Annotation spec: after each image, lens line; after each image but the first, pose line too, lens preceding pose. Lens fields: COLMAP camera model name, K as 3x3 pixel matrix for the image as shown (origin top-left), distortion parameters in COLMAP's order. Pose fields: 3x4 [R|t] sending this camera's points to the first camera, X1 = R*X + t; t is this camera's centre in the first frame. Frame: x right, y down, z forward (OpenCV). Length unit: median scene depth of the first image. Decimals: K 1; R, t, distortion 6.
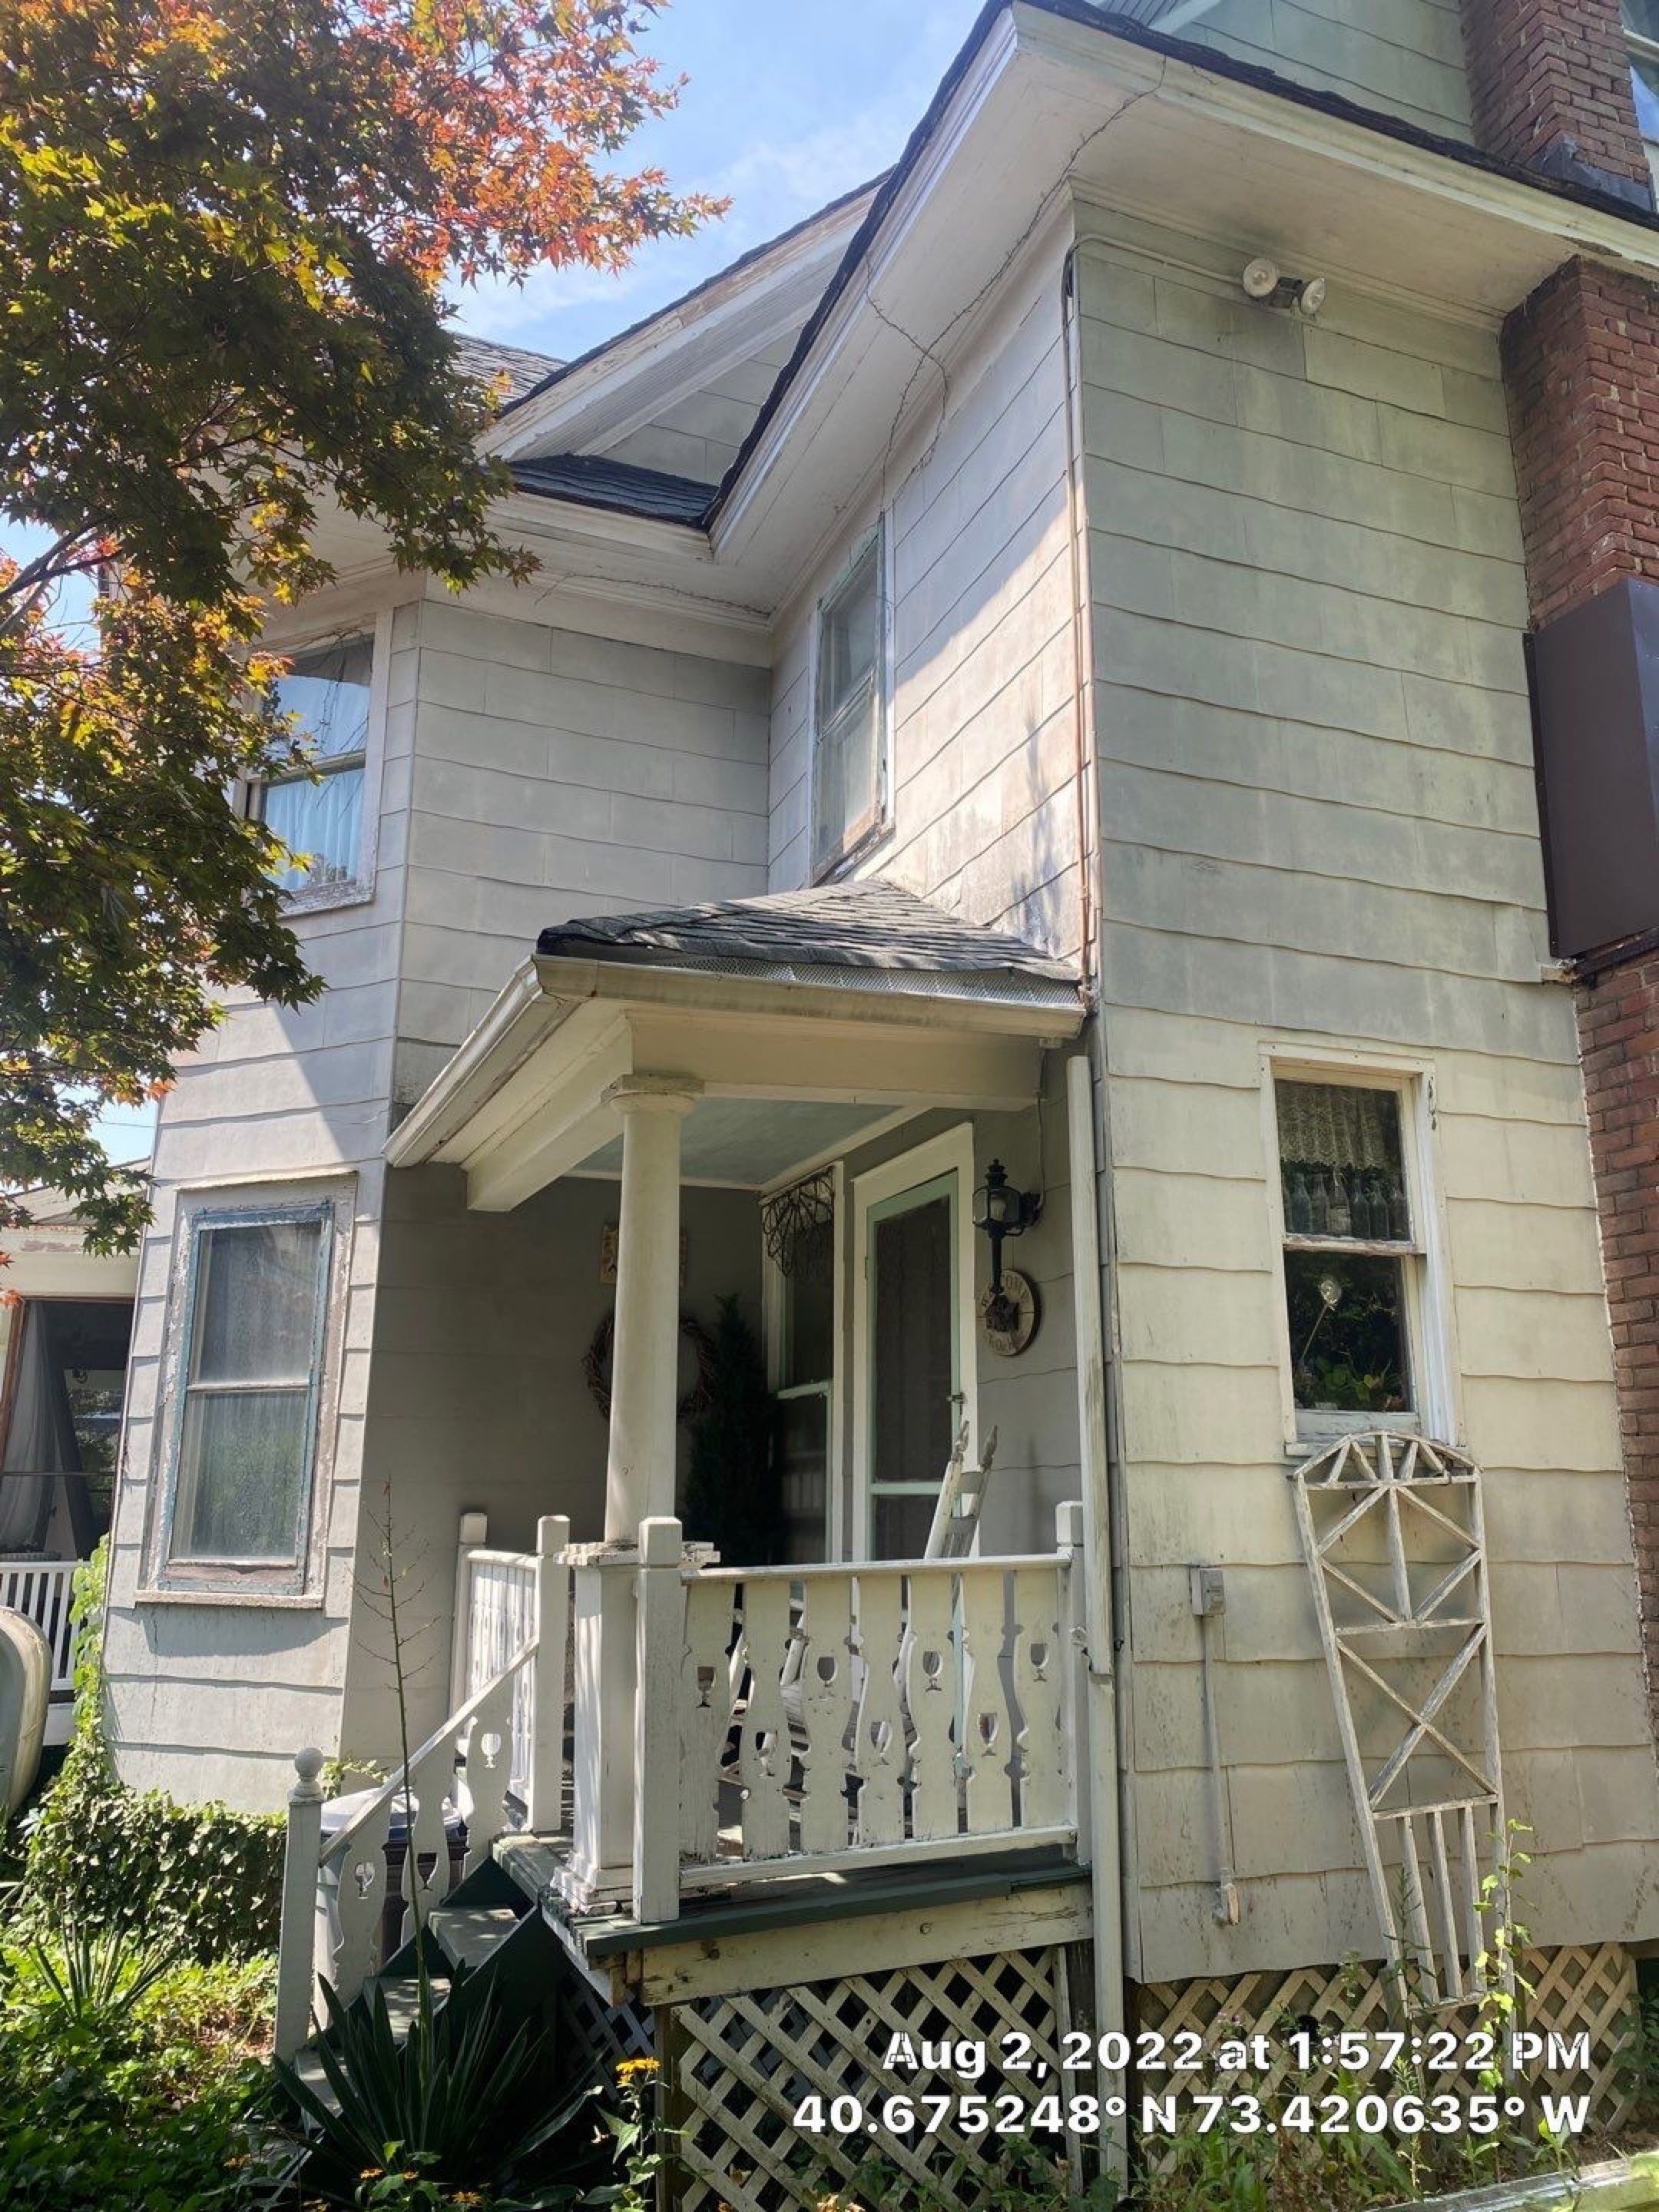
lens RADIAL K [[1707.0, 0, 831.0], [0, 1707.0, 1074.5], [0, 0, 1]] dist [0.004510, 0.006394]
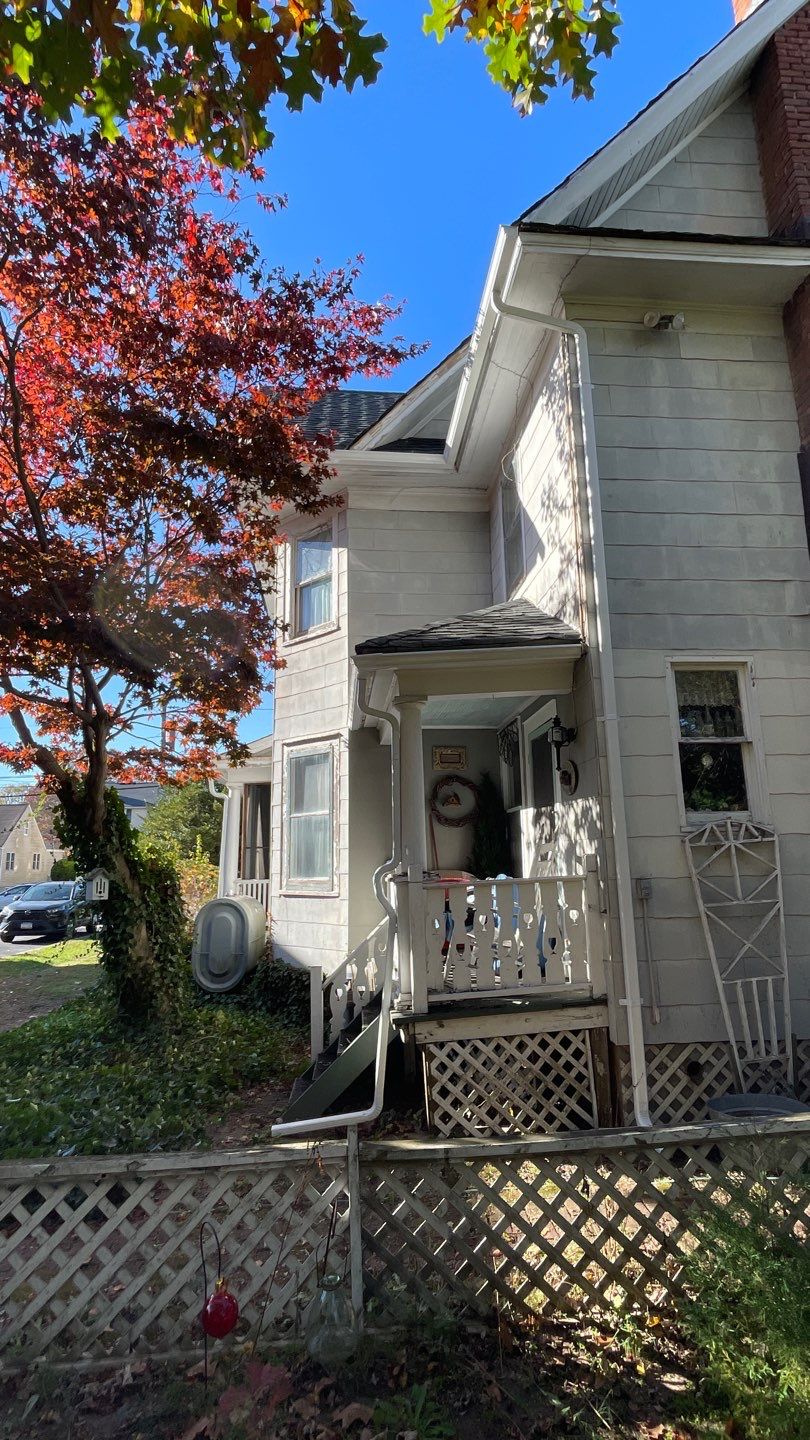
lens RADIAL K [[719.2, 0, 399.7], [0, 719.2, 709.0], [0, 0, 1]] dist [0.025567, -0.048458]
pose [[0.956808, -0.080800, -0.279268, 0.175139], [0.094855, 0.994797, 0.037162, -0.018315], [0.274812, -0.062047, 0.959494, -0.049693]]
